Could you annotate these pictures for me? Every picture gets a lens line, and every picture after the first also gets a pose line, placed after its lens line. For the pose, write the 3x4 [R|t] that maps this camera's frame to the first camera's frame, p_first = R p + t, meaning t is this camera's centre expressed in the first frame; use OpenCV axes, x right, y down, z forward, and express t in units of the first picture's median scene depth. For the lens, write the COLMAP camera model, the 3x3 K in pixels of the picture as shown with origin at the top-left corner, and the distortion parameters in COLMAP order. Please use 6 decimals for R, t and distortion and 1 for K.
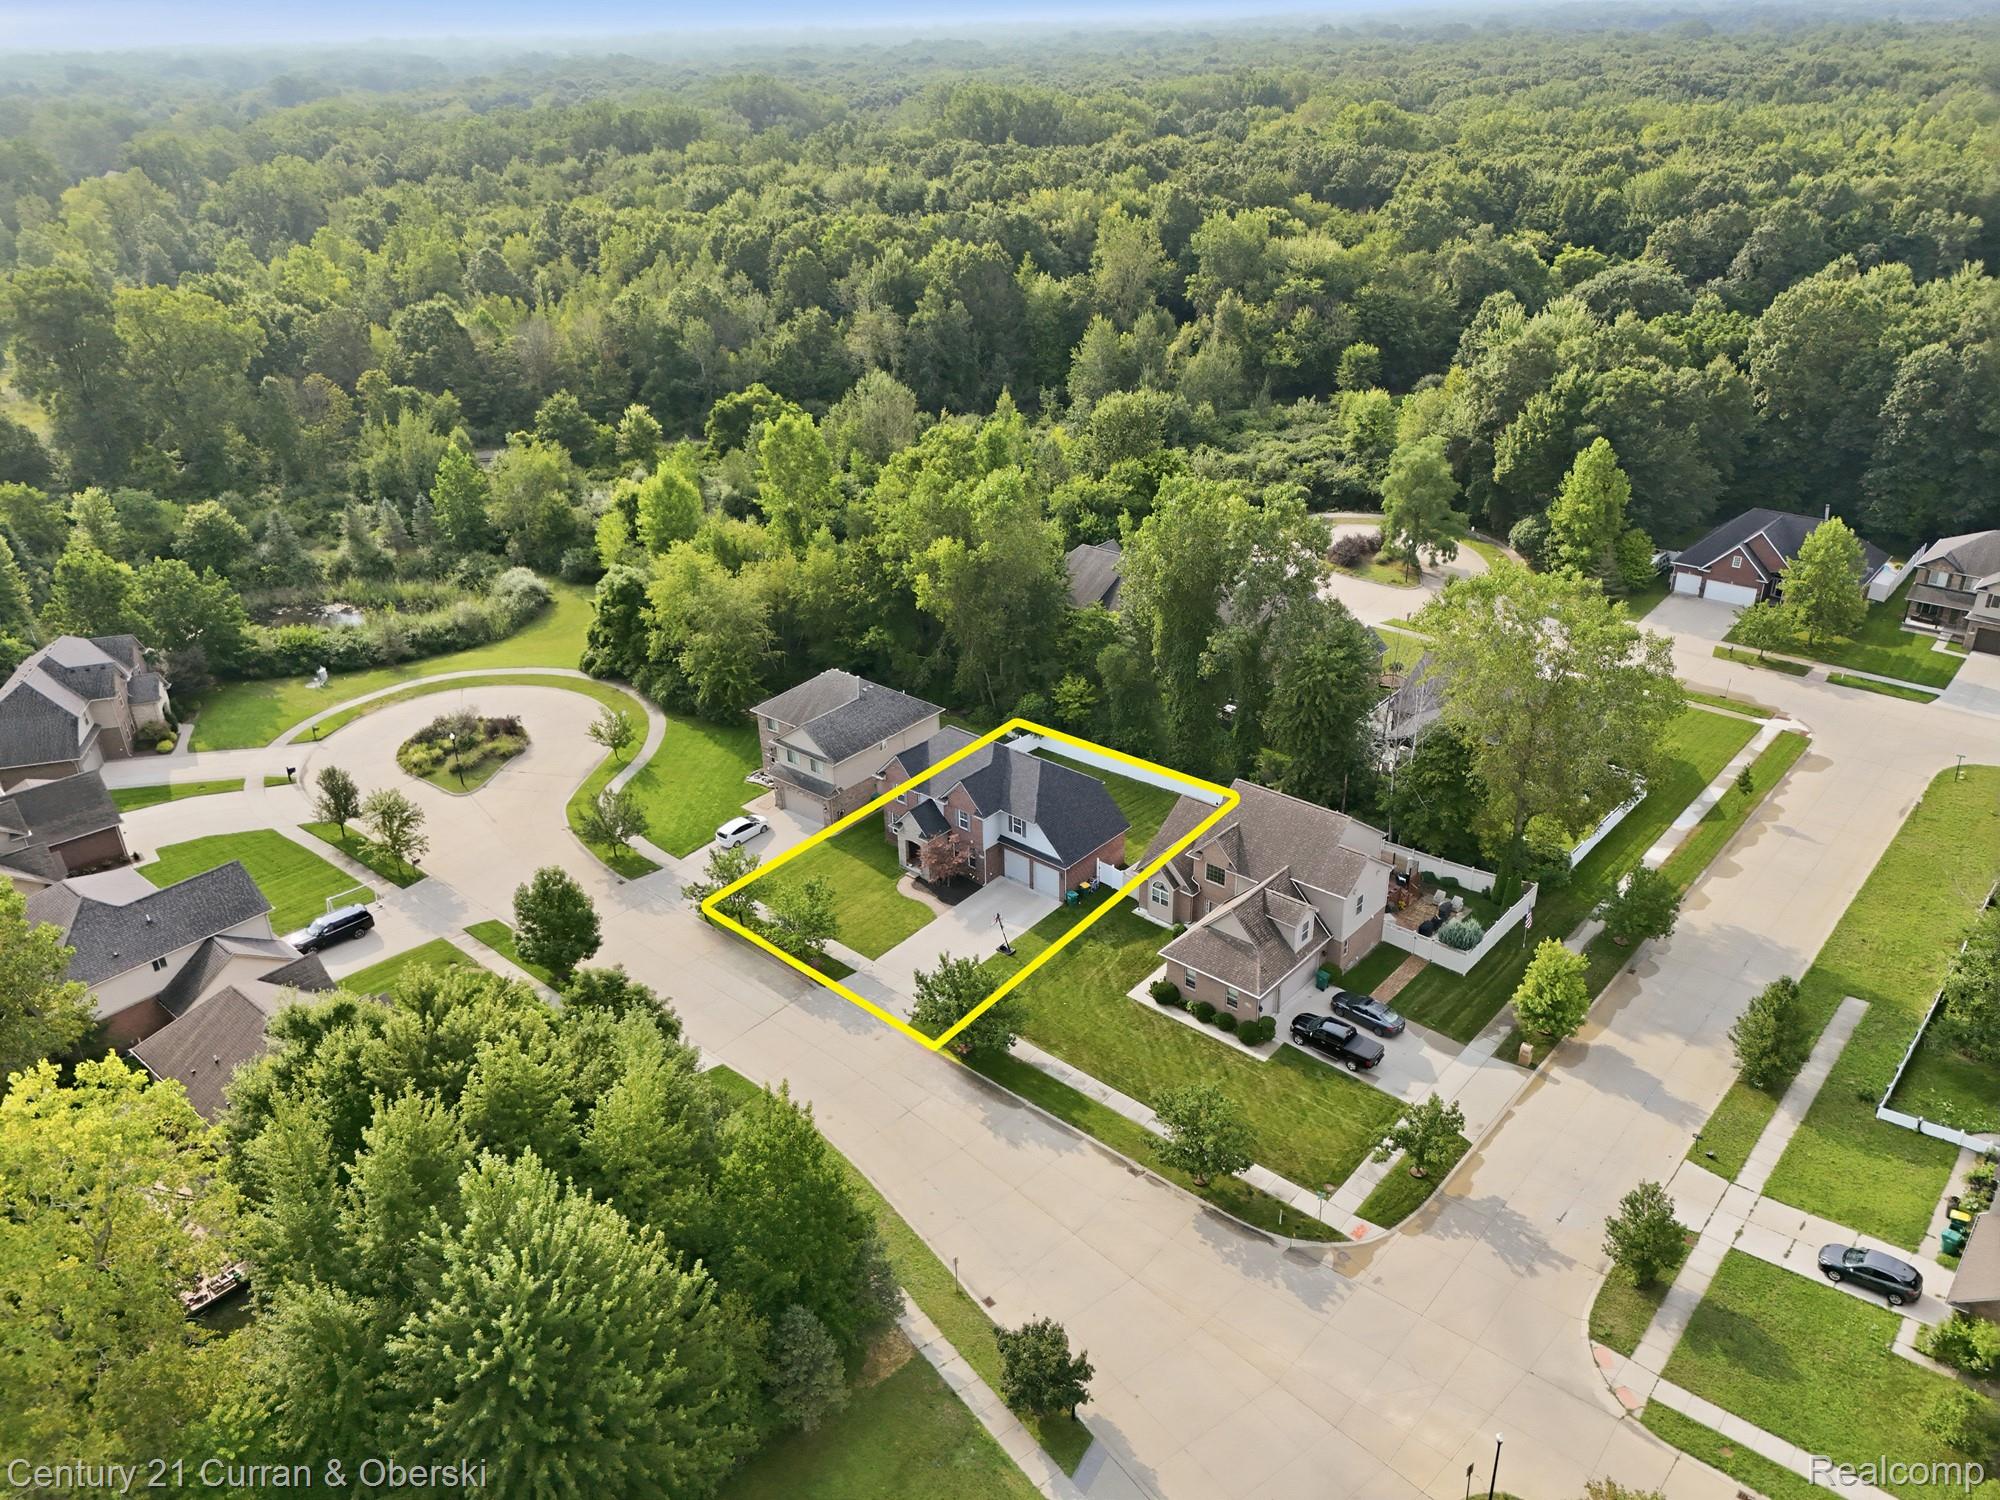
lens RADIAL K [[1464.8, 0, 1000.0], [0, 1464.8, 750.0], [0, 0, 1]] dist [0.061318, -0.060883]
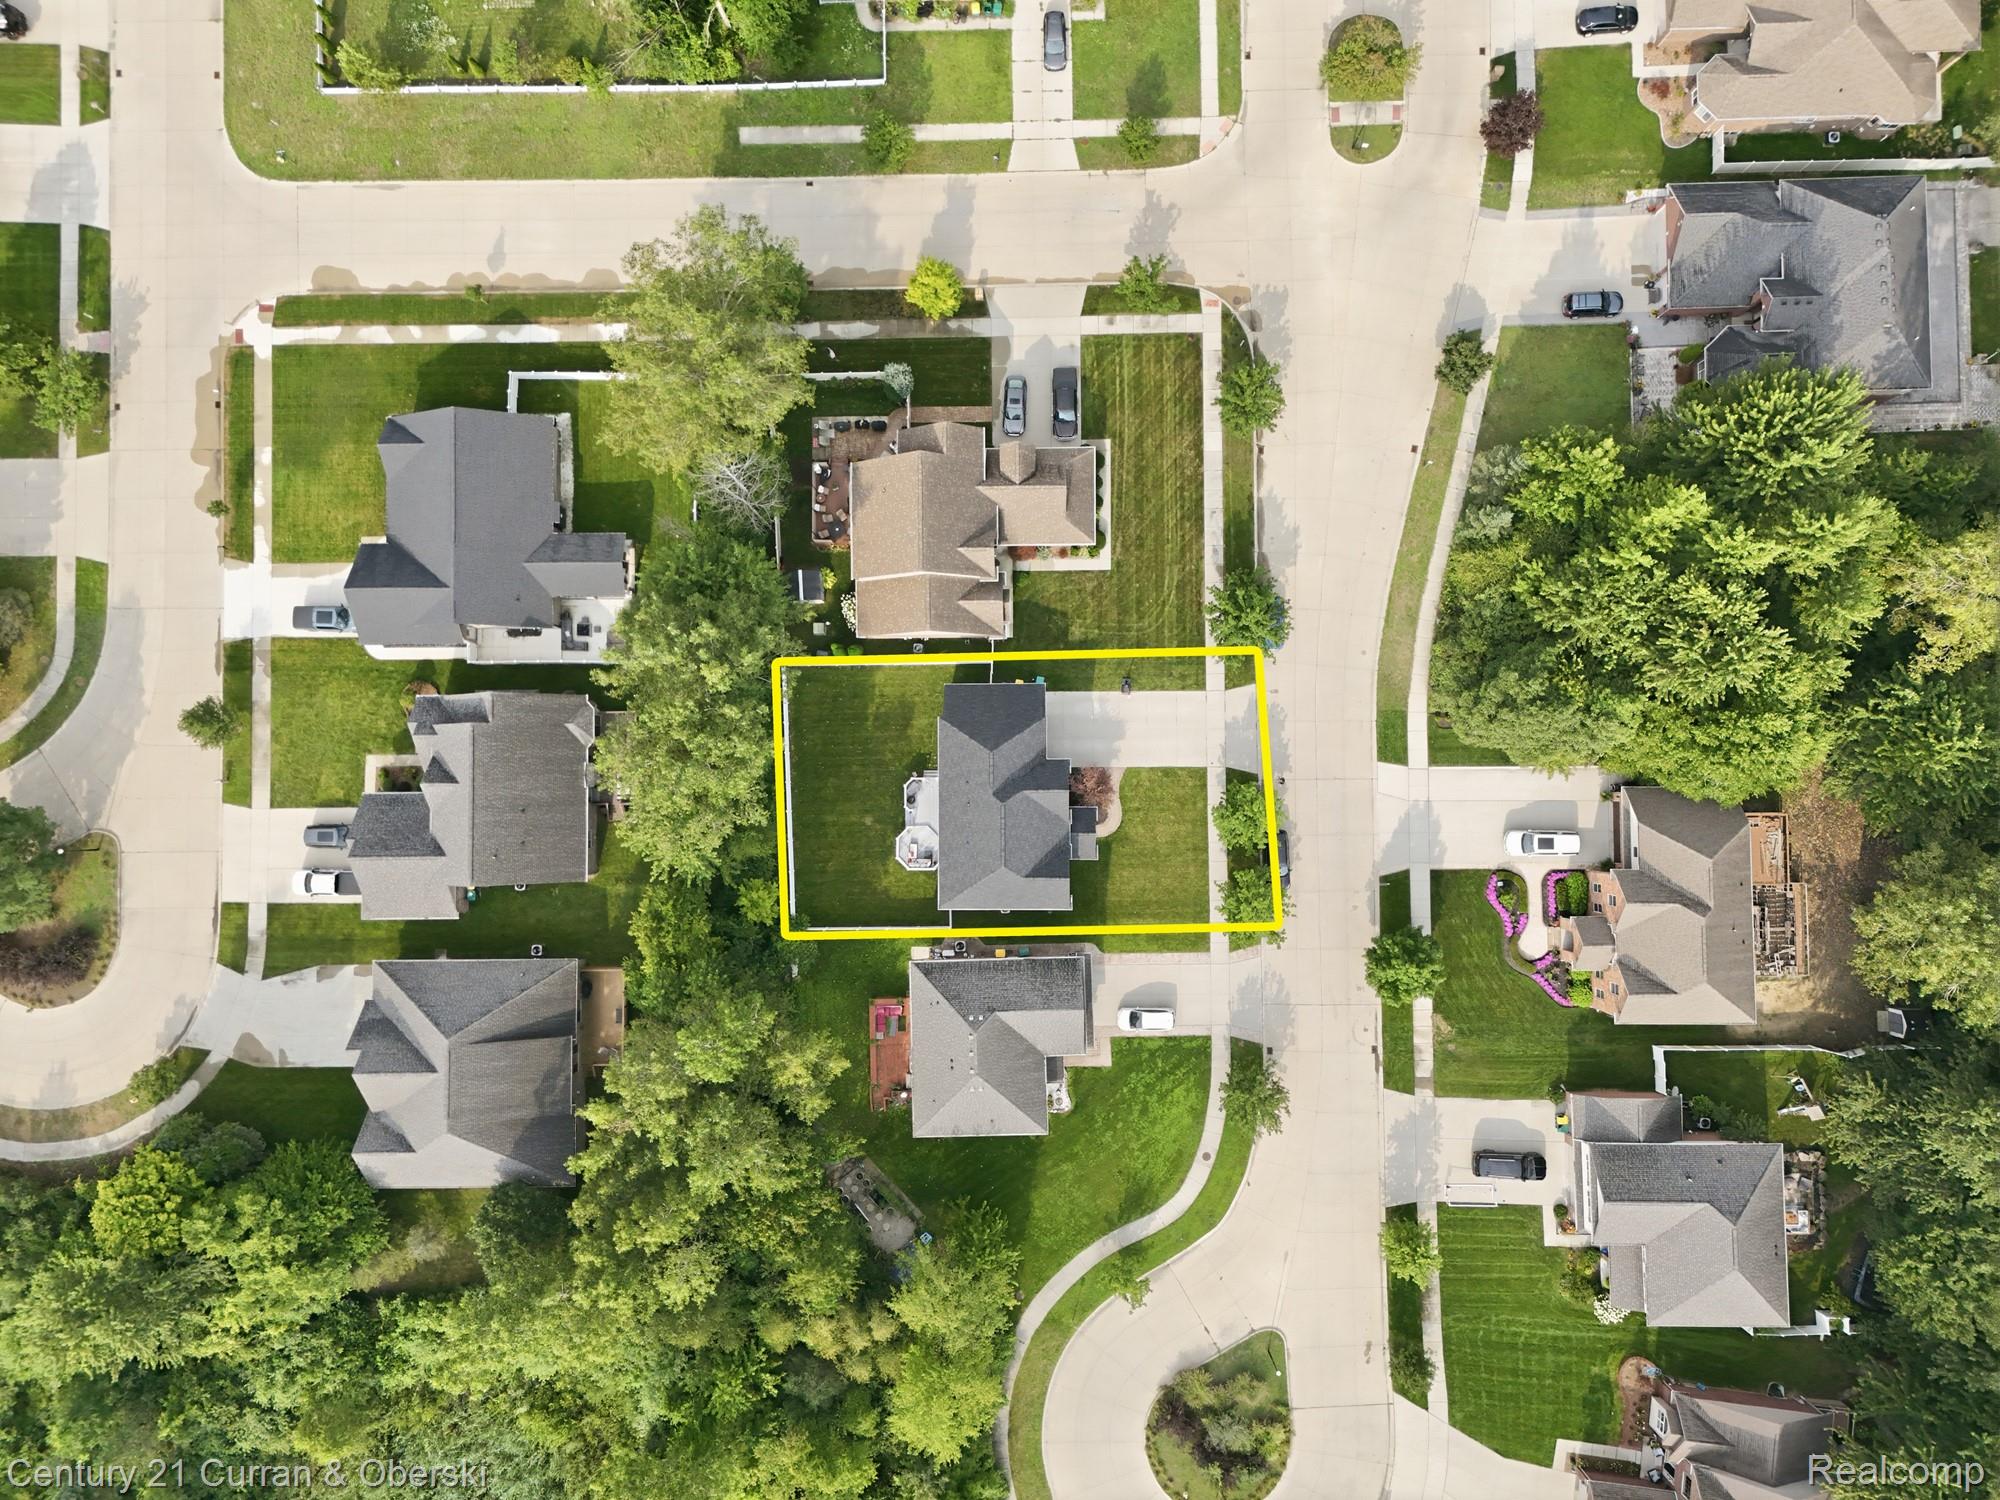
lens RADIAL K [[1464.8, 0, 1000.0], [0, 1464.8, 750.0], [0, 0, 1]] dist [0.061318, -0.060883]
pose [[-0.660665, -0.746829, 0.075941, -0.044430], [0.378335, -0.243885, 0.892963, -0.758342], [-0.648370, 0.618681, 0.443678, 0.466059]]
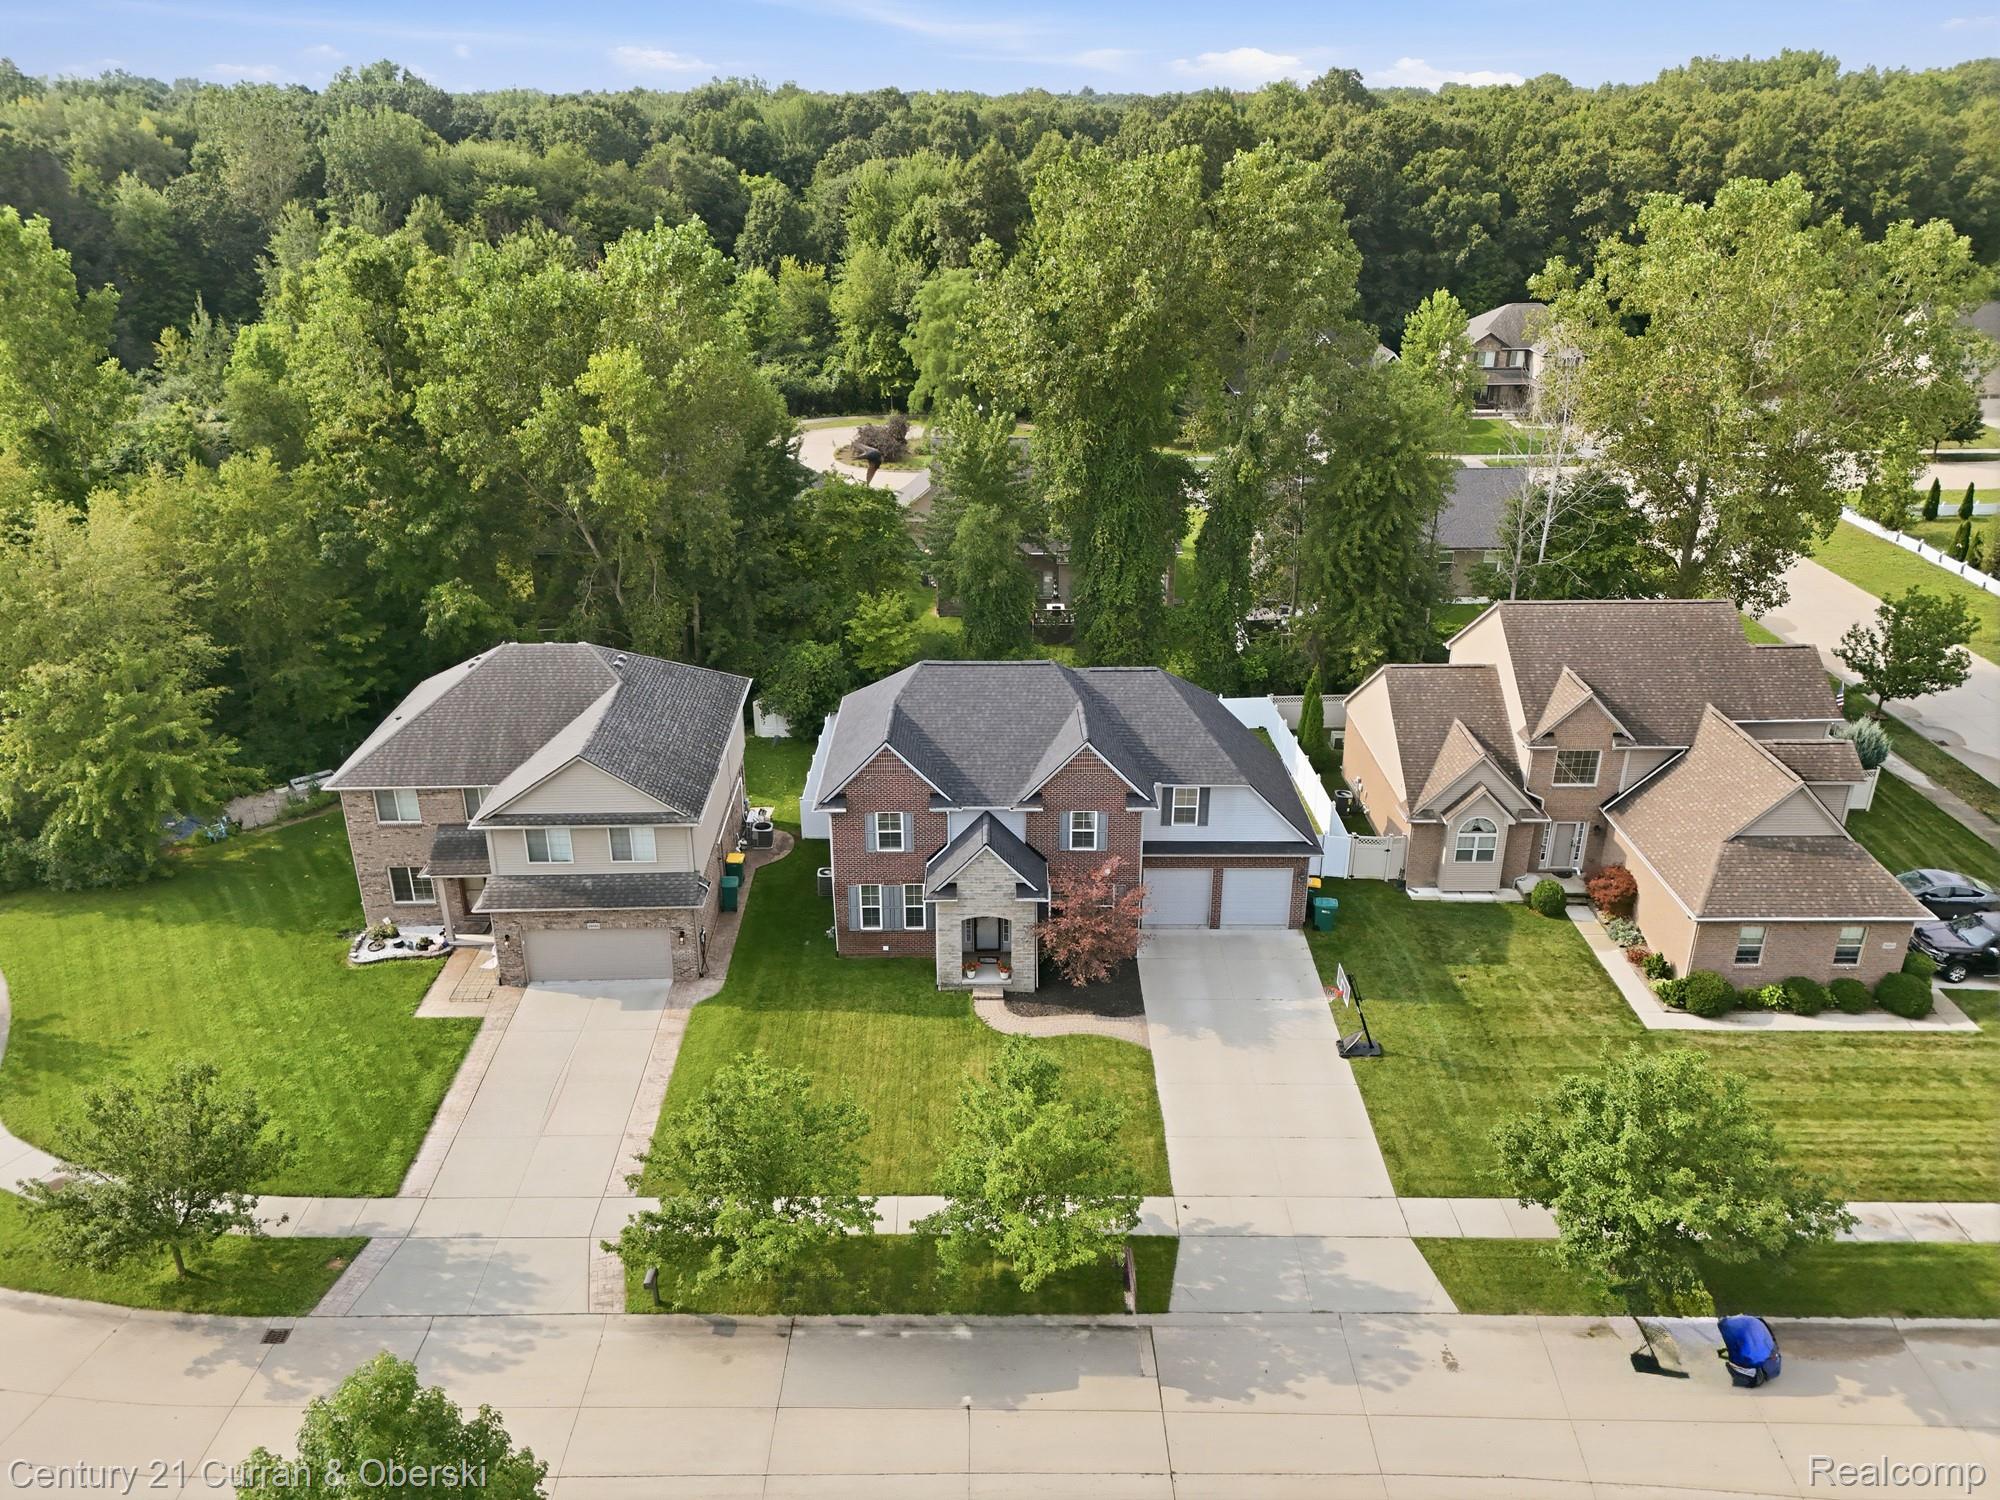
lens RADIAL K [[1464.8, 0, 1000.0], [0, 1464.8, 750.0], [0, 0, 1]] dist [0.061318, -0.060883]
pose [[0.750413, -0.244635, 0.614031, -0.269928], [0.281532, 0.958802, 0.037932, -0.000640], [-0.598014, 0.144405, 0.788370, 0.555091]]
